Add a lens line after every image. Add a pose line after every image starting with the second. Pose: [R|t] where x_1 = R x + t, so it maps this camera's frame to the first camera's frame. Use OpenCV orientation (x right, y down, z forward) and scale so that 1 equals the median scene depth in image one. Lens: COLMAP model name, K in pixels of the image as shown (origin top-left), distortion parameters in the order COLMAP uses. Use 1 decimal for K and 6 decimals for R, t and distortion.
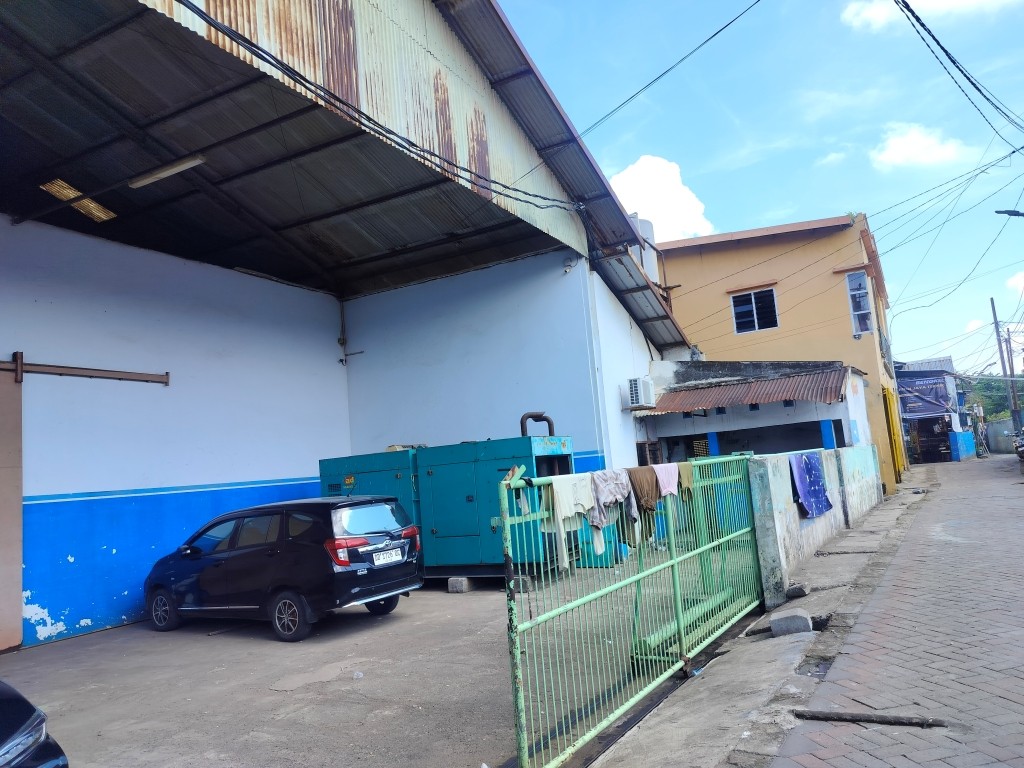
lens RADIAL K [[723.7, 0, 515.7], [0, 723.7, 385.2], [0, 0, 1]] dist [0.024868, -0.040447]
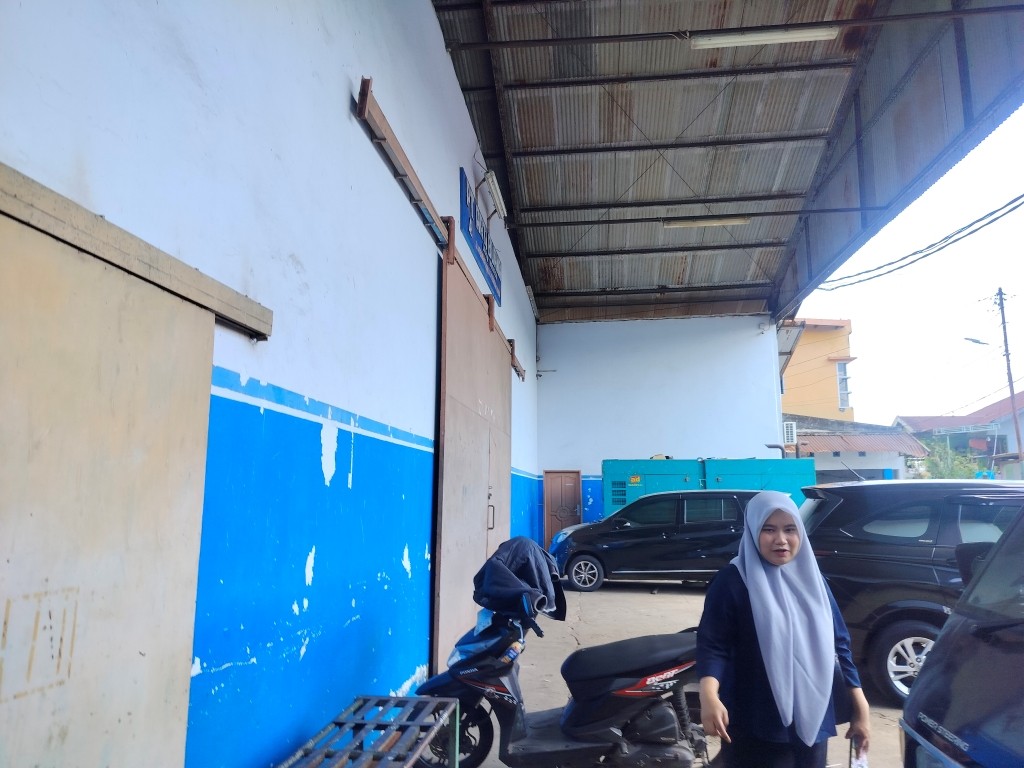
lens RADIAL K [[723.7, 0, 507.9], [0, 723.7, 383.5], [0, 0, 1]] dist [0.024868, -0.040447]
pose [[0.927048, 0.135712, 0.349520, -1.065210], [-0.115755, 0.990252, -0.077472, 0.111564], [-0.356627, 0.031362, 0.933720, -0.059382]]
